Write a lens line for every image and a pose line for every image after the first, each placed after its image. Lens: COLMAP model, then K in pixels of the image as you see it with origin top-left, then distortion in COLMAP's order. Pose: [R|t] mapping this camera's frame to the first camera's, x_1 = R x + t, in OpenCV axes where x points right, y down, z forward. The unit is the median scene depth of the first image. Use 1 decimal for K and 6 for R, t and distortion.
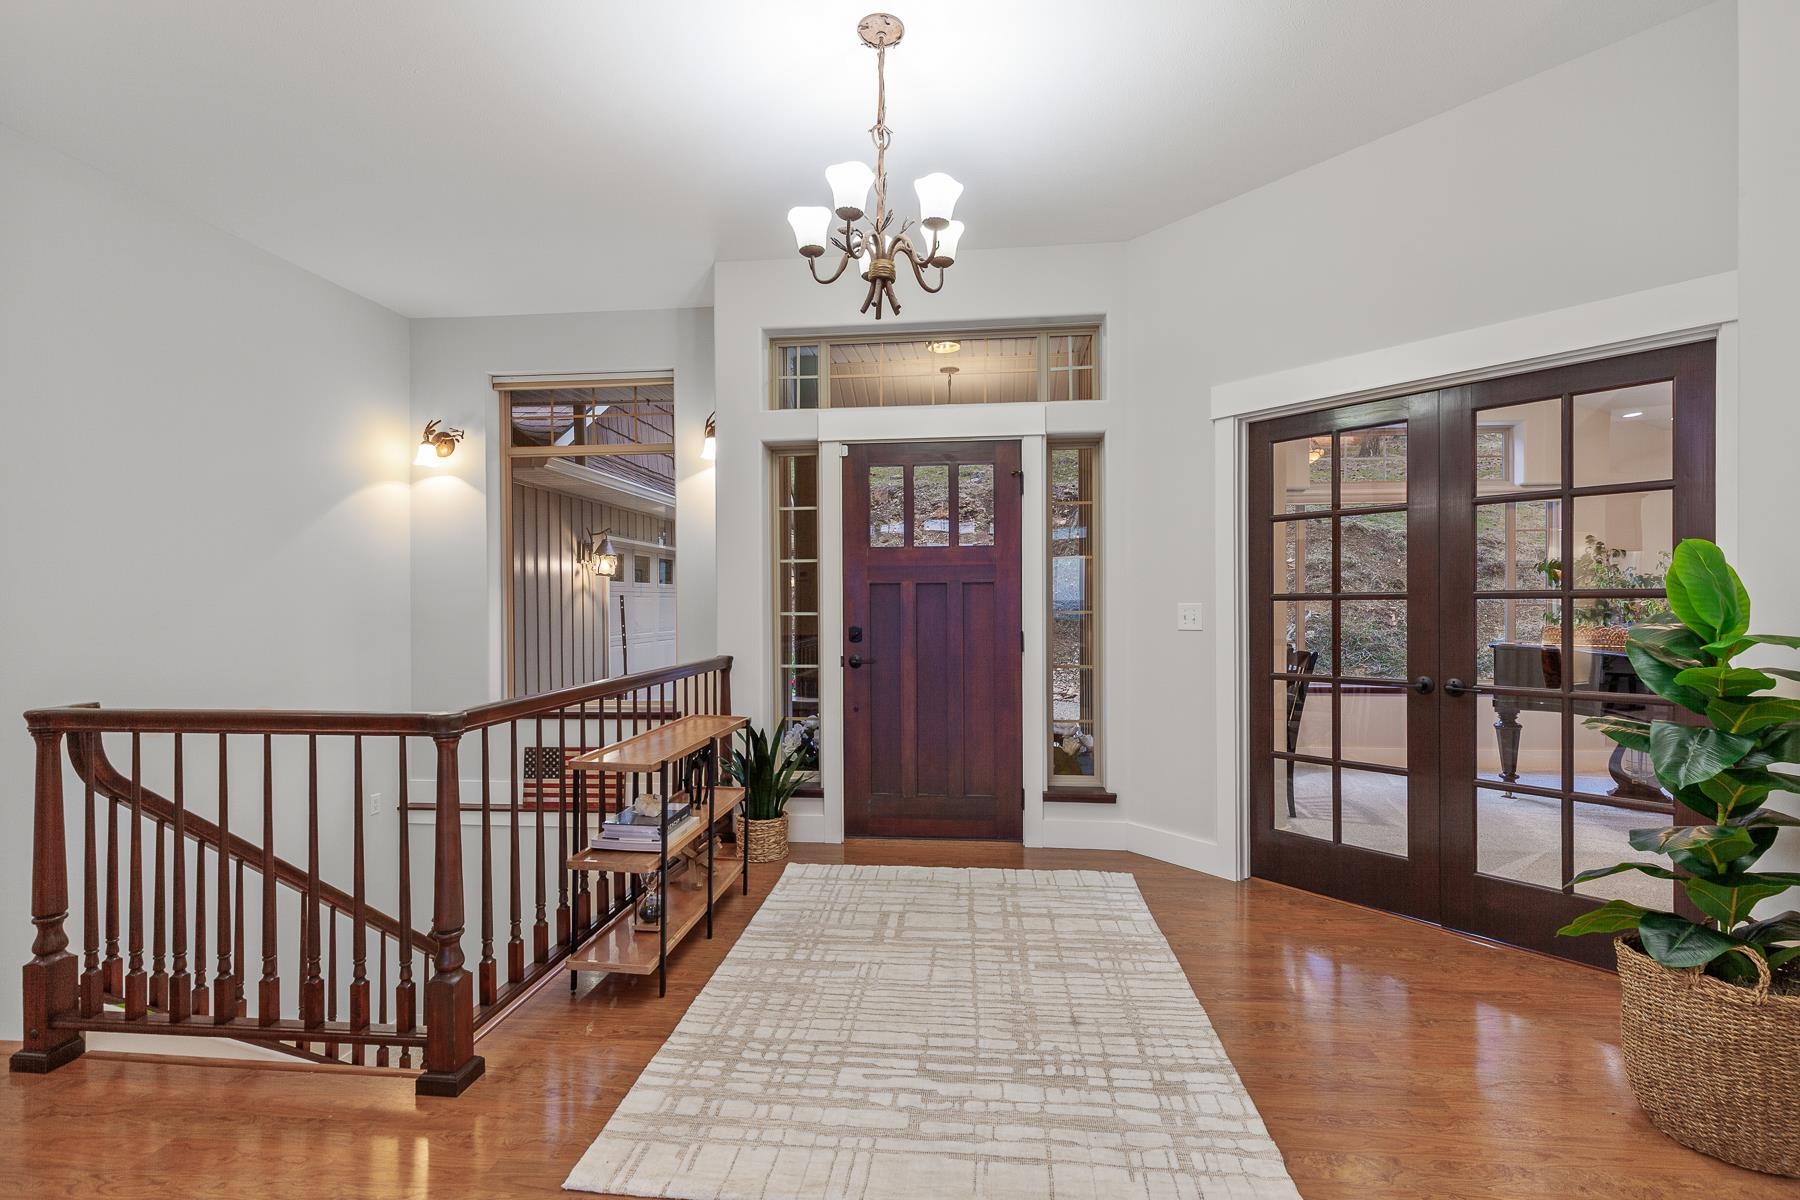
lens RADIAL K [[822.0, 0, 903.8], [0, 822.0, 599.9], [0, 0, 1]] dist [0.006977, -0.002620]
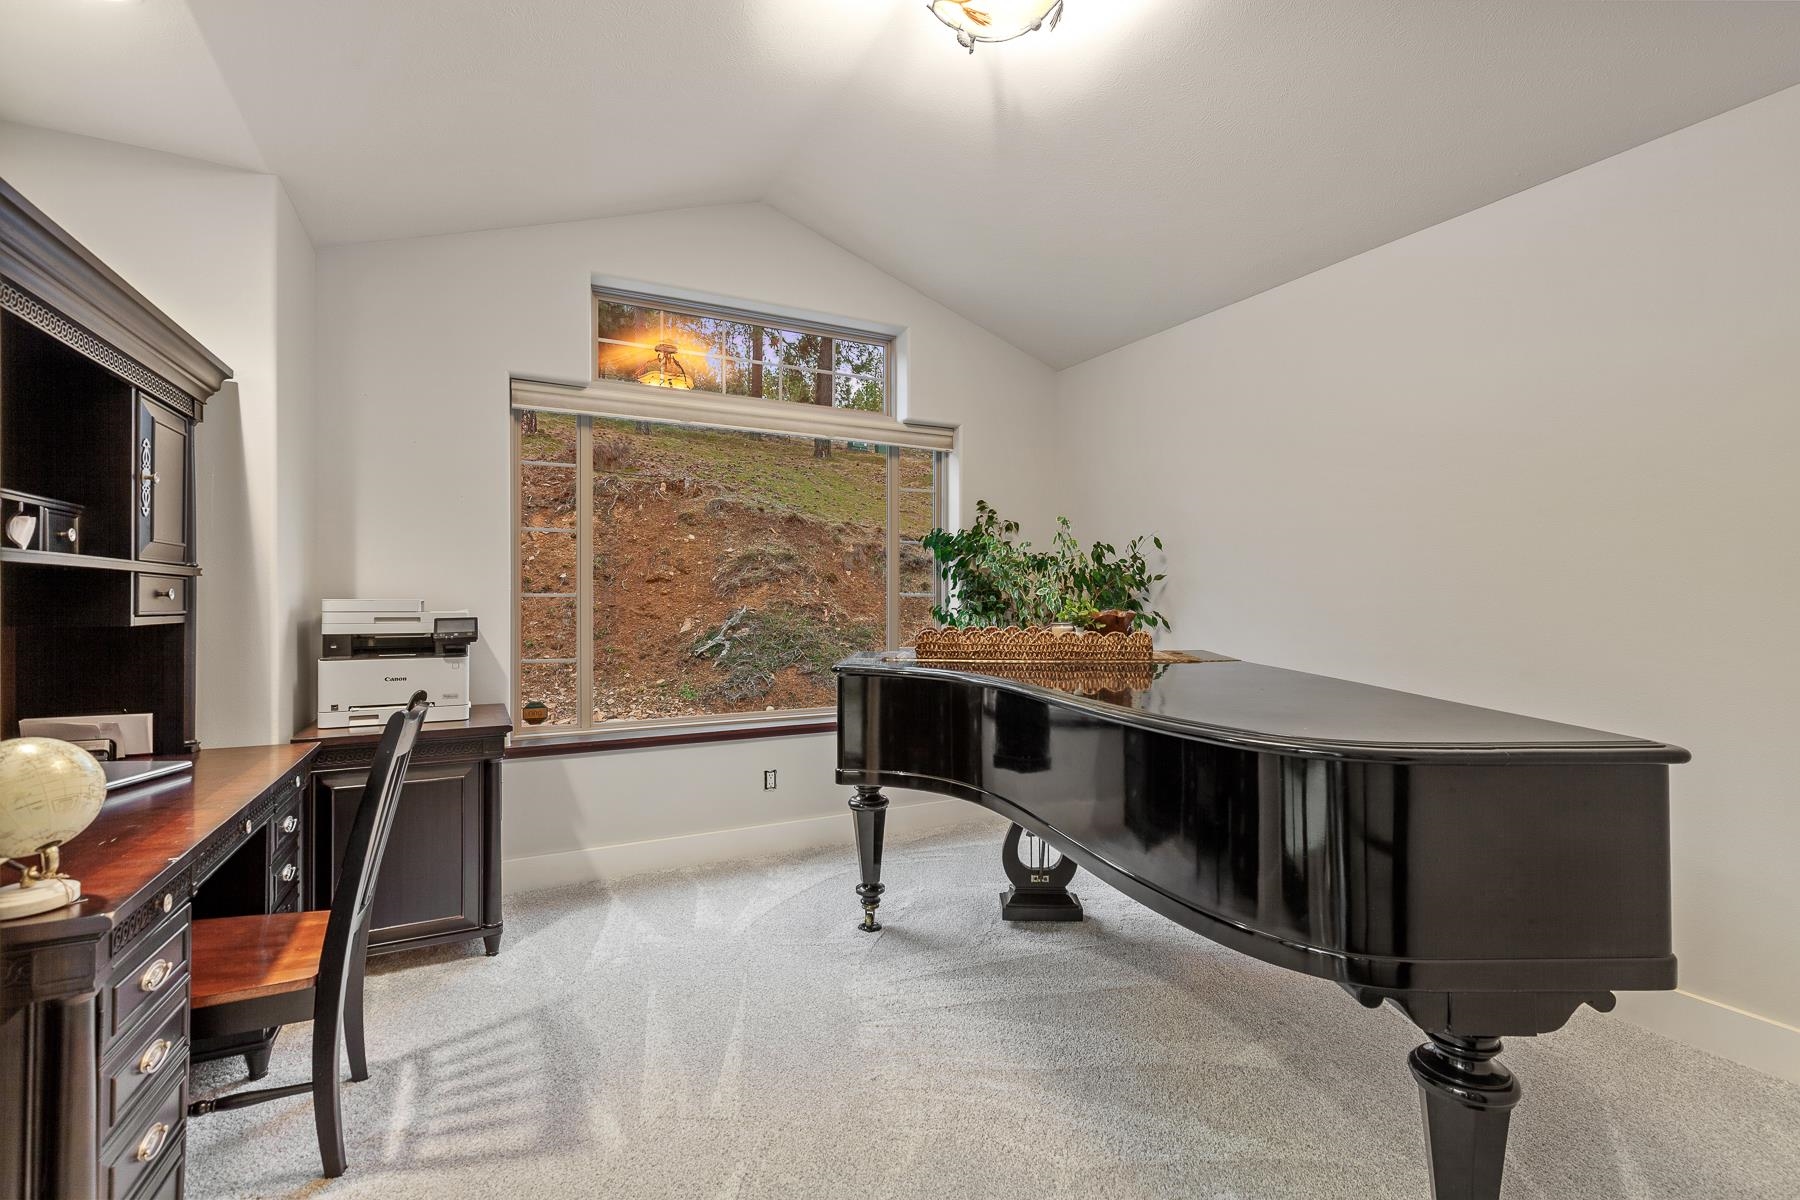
lens RADIAL K [[822.0, 0, 900.8], [0, 822.0, 595.8], [0, 0, 1]] dist [0.006977, -0.002620]
pose [[0.830255, 0.007585, 0.557333, 0.369613], [-0.007541, 0.999969, -0.002375, 0.008560], [-0.557333, -0.002231, 0.830286, 0.438567]]
